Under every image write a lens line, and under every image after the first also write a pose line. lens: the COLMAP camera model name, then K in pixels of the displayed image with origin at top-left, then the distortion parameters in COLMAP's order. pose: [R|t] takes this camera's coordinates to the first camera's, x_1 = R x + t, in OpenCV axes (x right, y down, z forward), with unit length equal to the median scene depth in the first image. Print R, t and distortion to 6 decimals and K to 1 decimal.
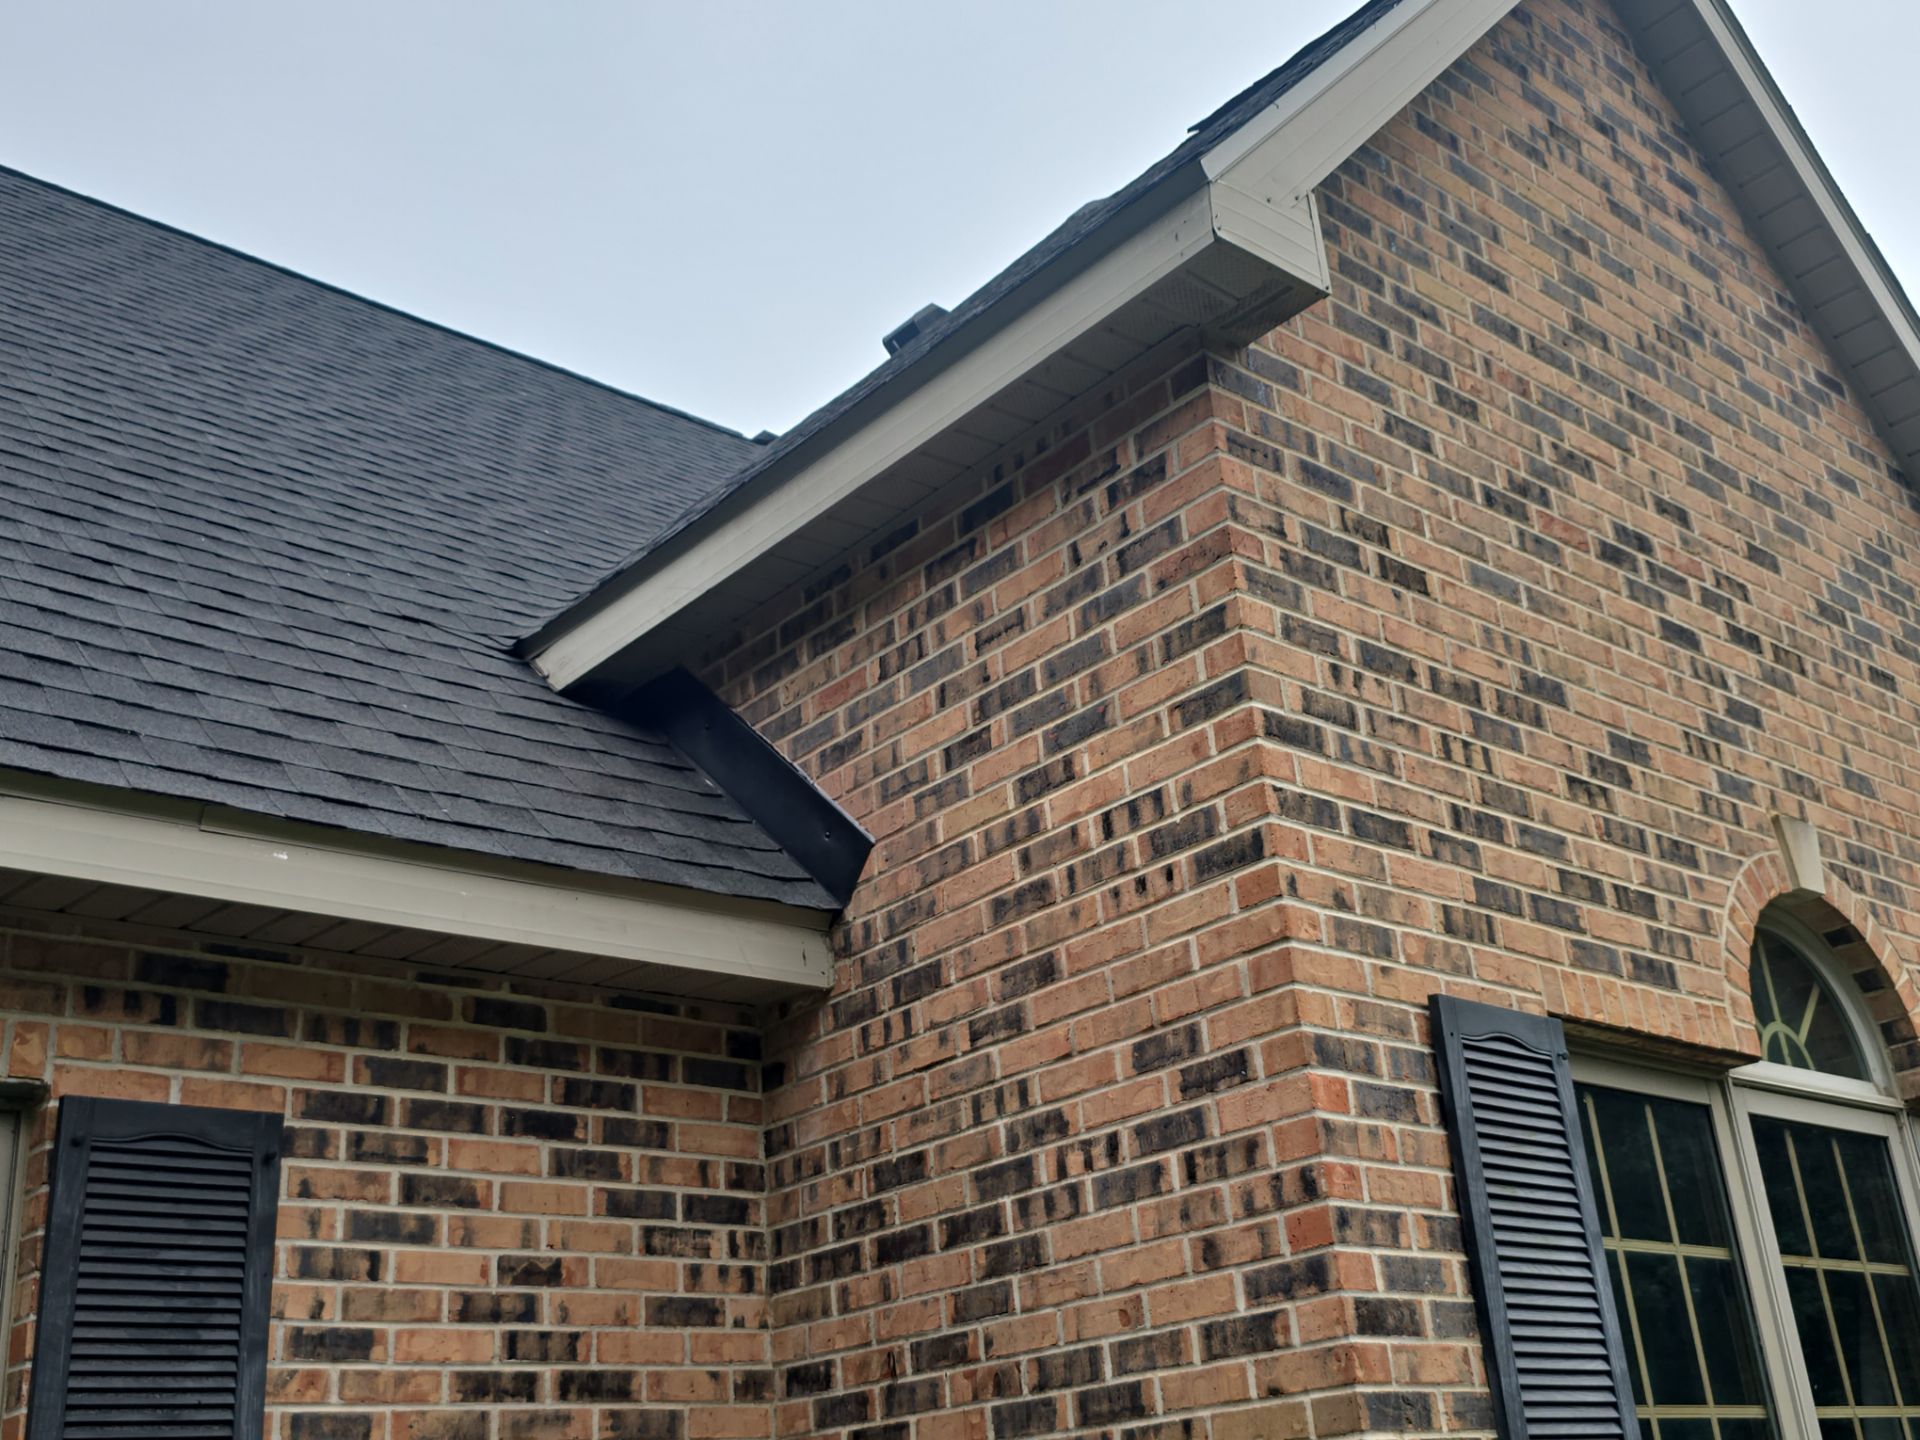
lens RADIAL K [[2065.6, 0, 956.0], [0, 2065.6, 734.3], [0, 0, 1]] dist [0.053464, 0.000000]
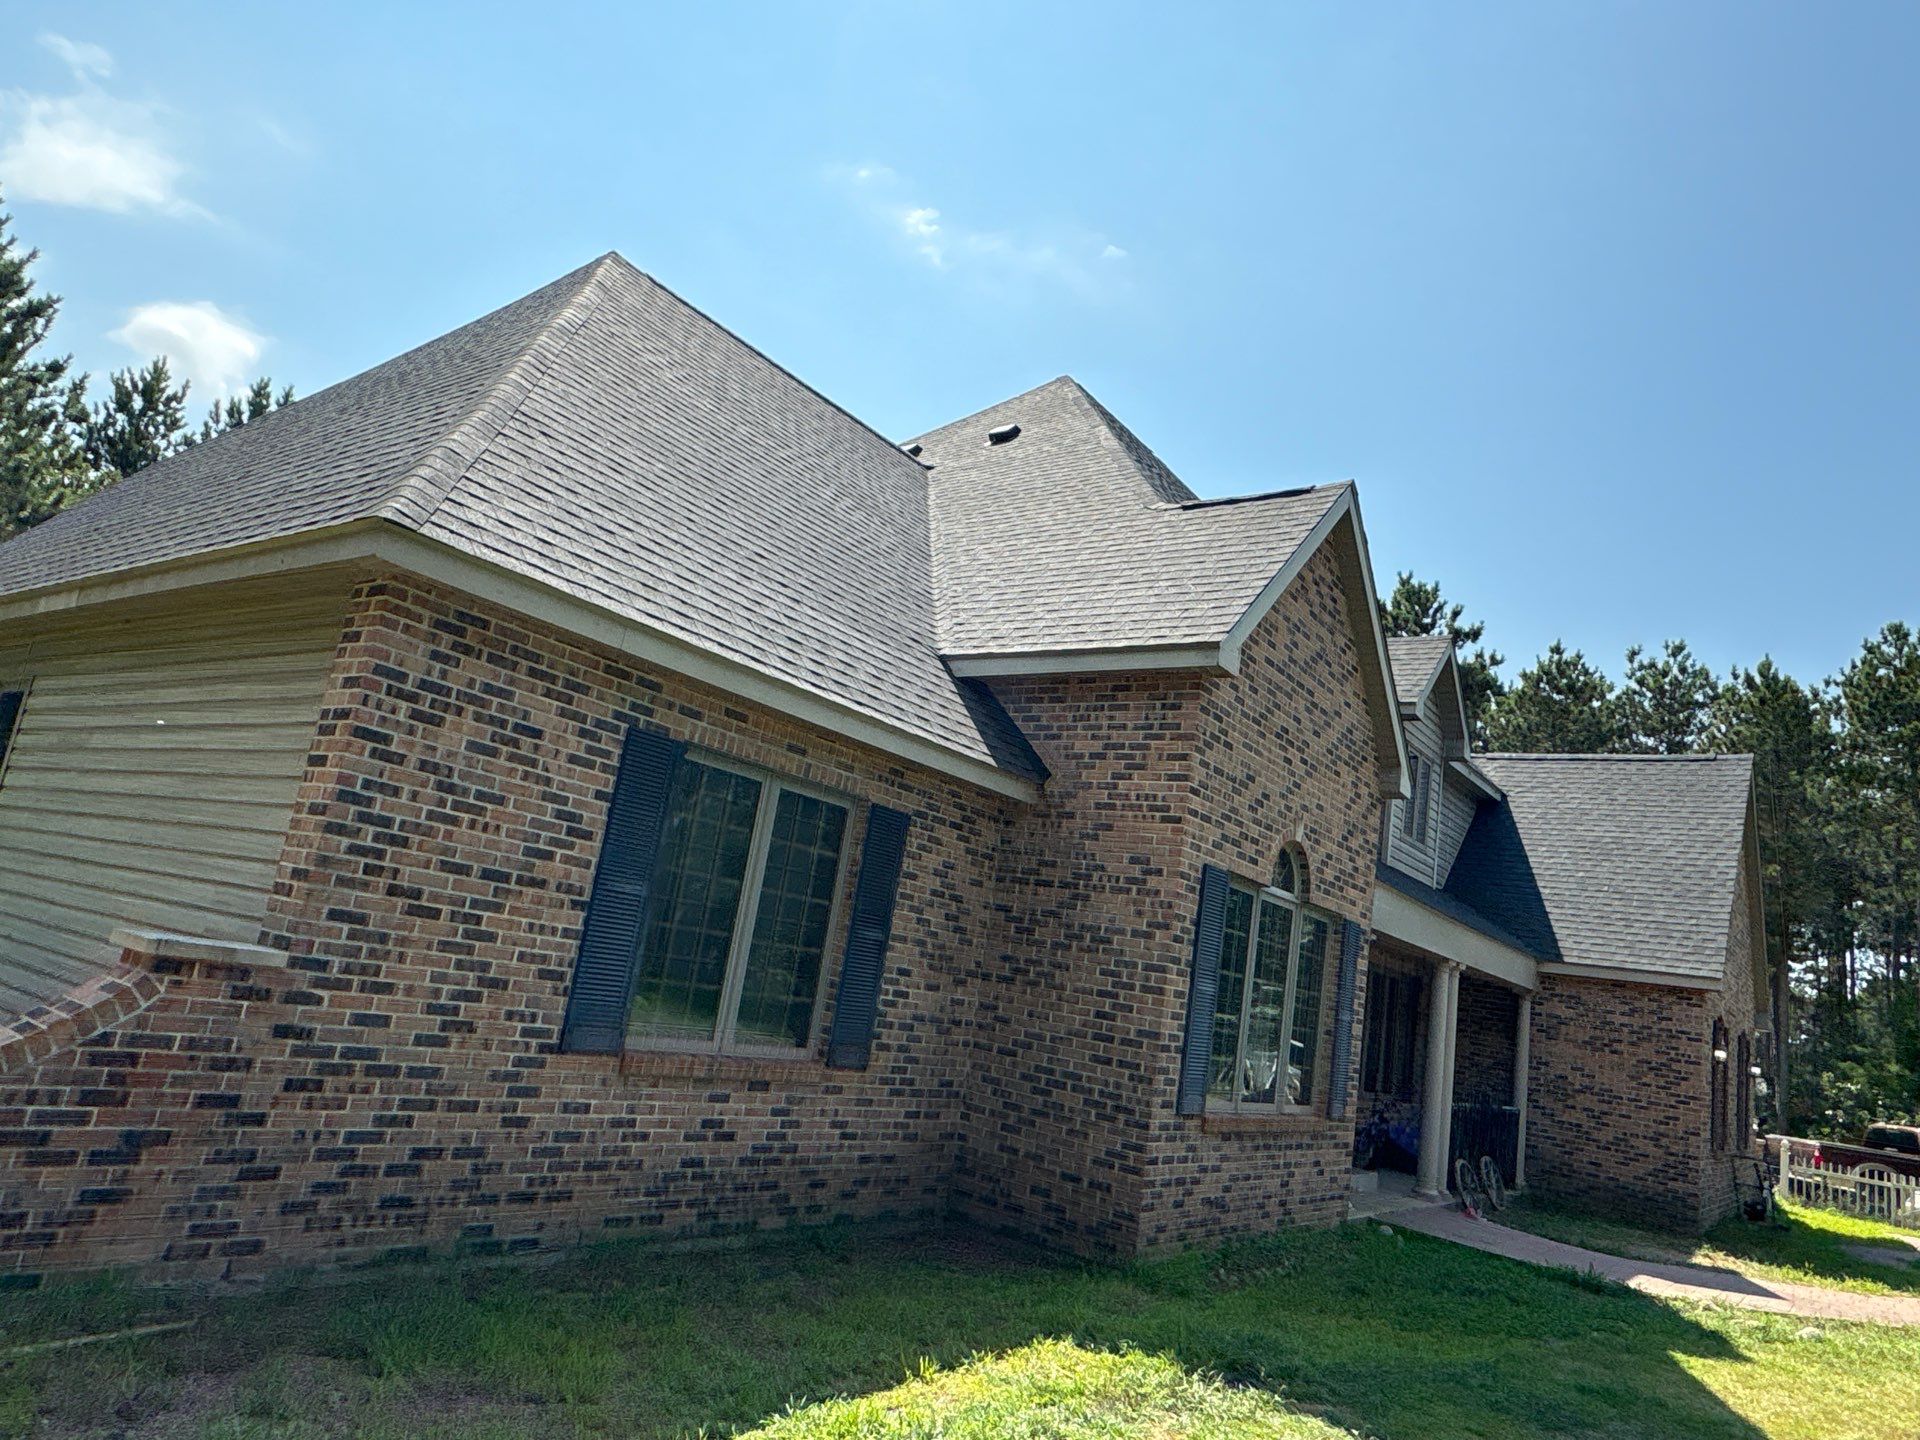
lens RADIAL K [[1240.7, 0, 966.0], [0, 1240.7, 714.0], [0, 0, 1]] dist [-0.007192, 0.001353]
pose [[0.949972, 0.266071, 0.163585, -0.602478], [-0.291677, 0.943046, 0.159967, -0.349718], [-0.111706, -0.199678, 0.973473, -1.071077]]
